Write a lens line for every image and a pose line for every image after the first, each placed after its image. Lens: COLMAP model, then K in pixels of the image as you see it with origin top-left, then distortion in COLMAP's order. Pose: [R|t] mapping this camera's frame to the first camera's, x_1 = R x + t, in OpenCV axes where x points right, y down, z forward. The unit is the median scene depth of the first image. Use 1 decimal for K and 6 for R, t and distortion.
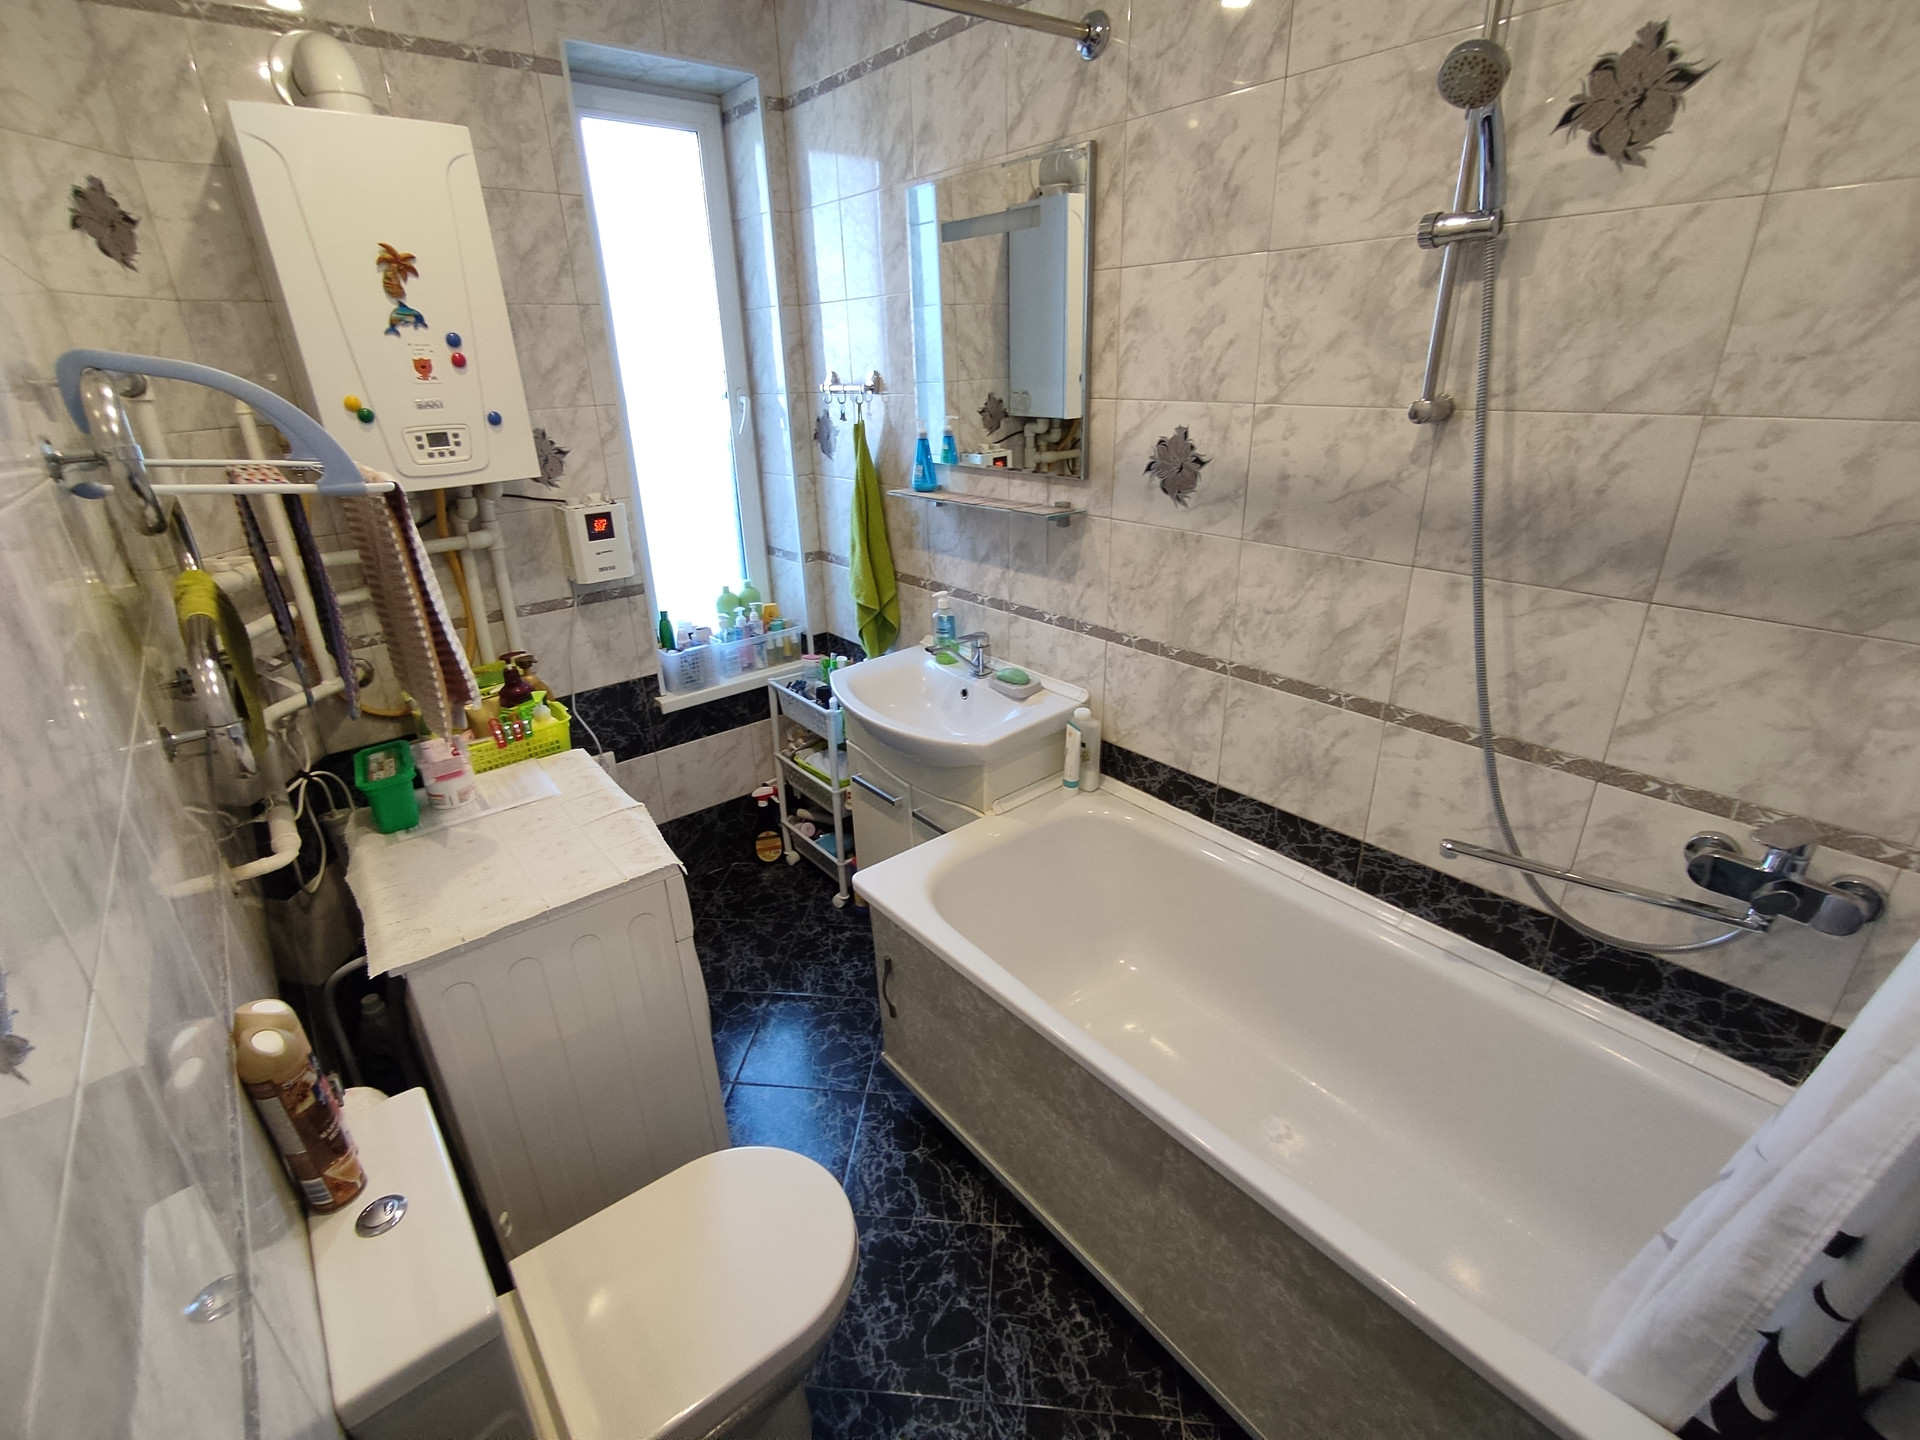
lens RADIAL K [[864.3, 0, 954.6], [0, 864.3, 727.0], [0, 0, 1]] dist [-0.003564, -0.000536]
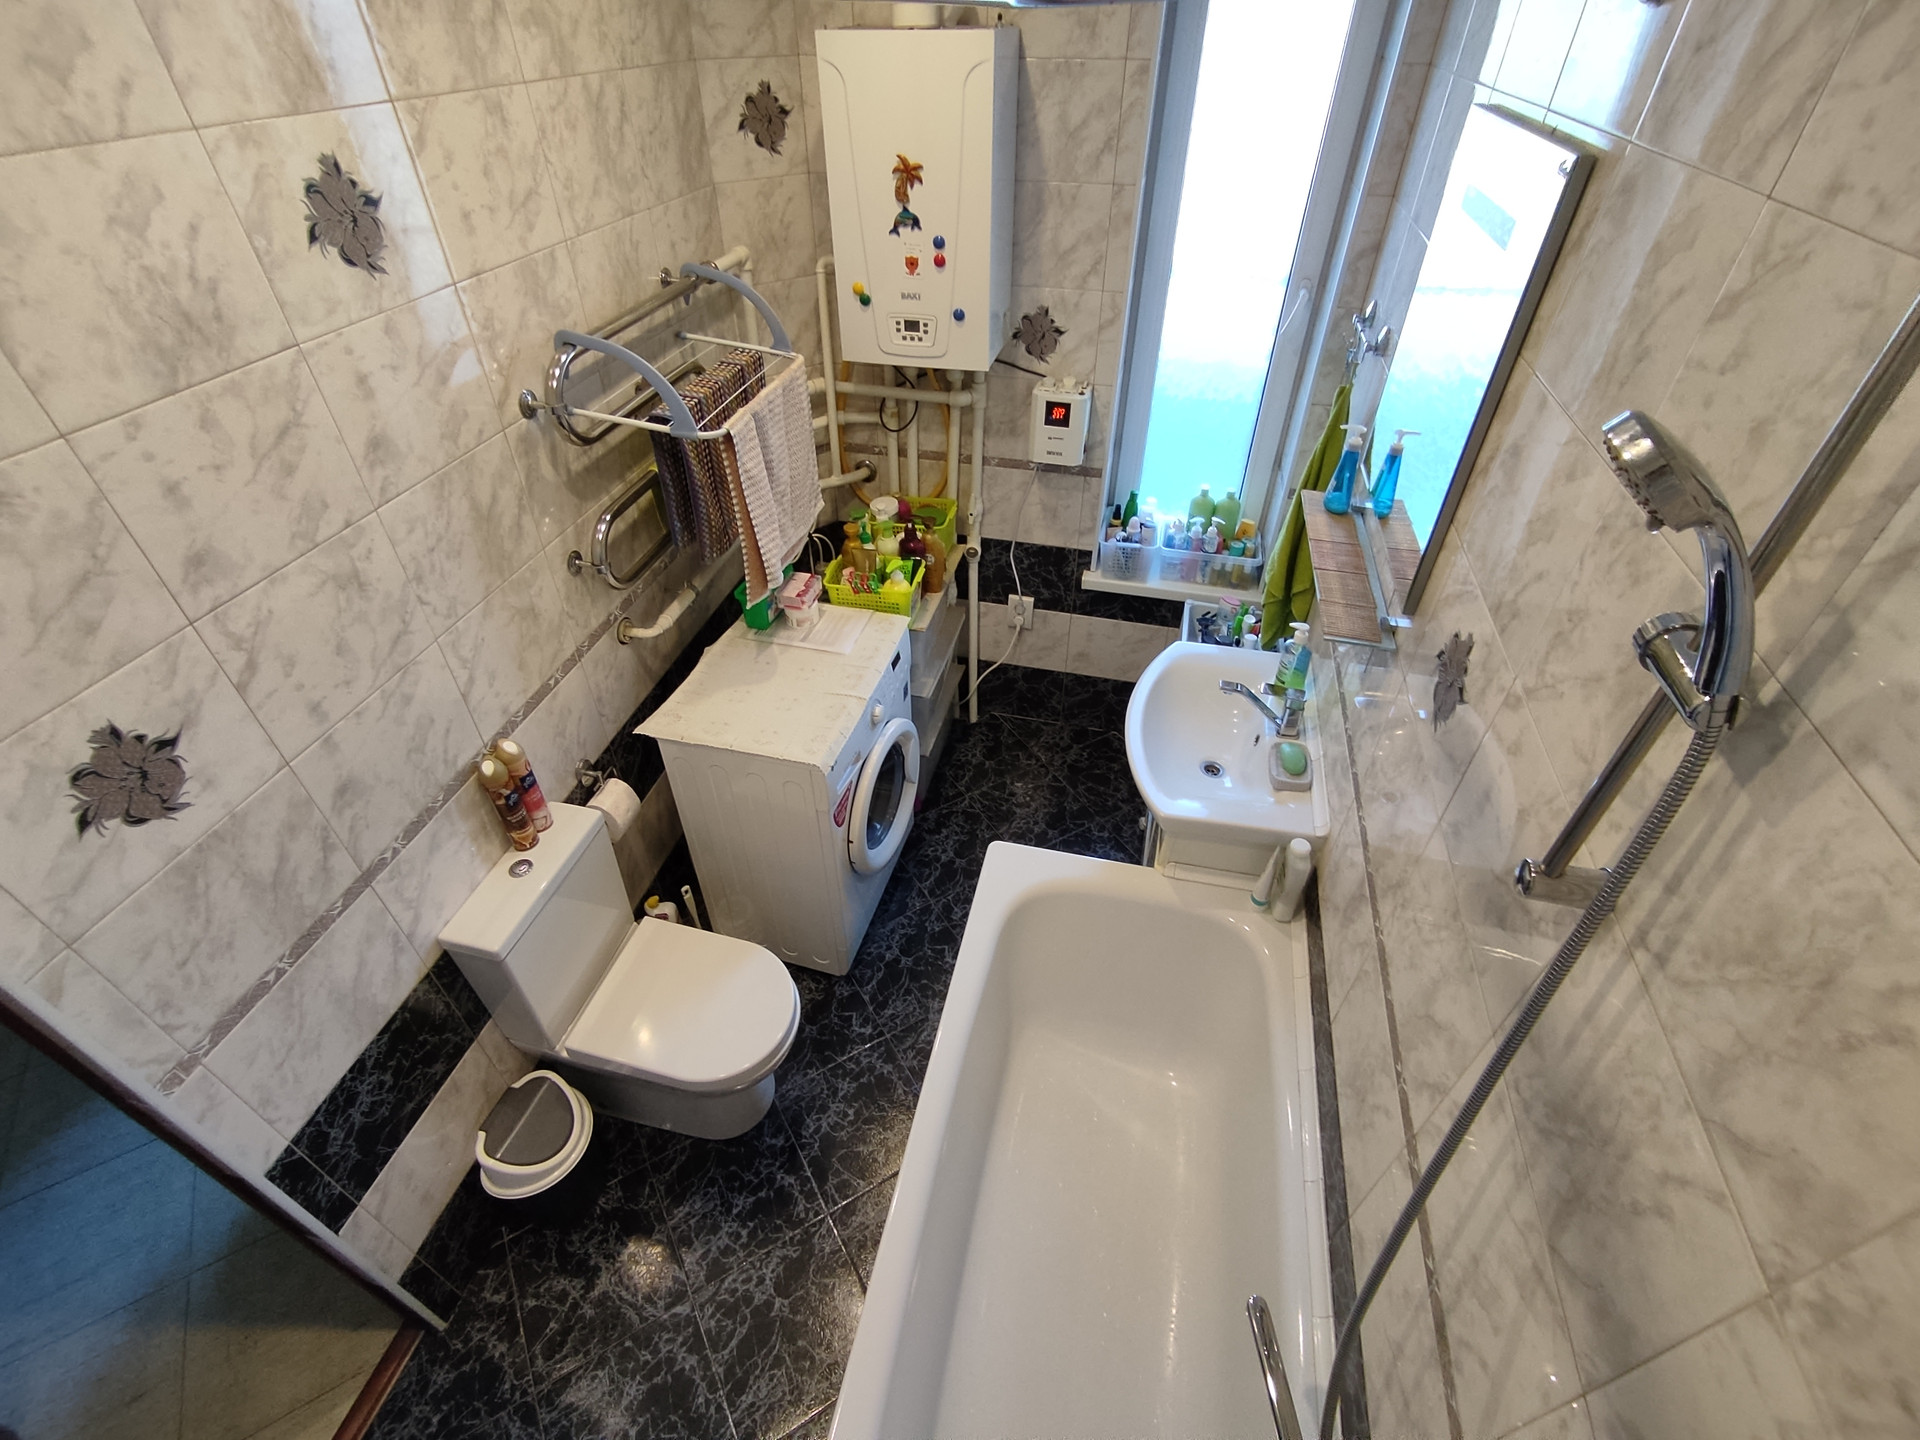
lens RADIAL K [[880.8, 0, 952.2], [0, 880.8, 729.6], [0, 0, 1]] dist [-0.040362, 0.029553]
pose [[0.586568, 0.548801, -0.595614, 0.429555], [-0.331180, 0.833651, 0.441979, -0.413601], [0.739093, -0.061996, 0.670745, 0.211670]]
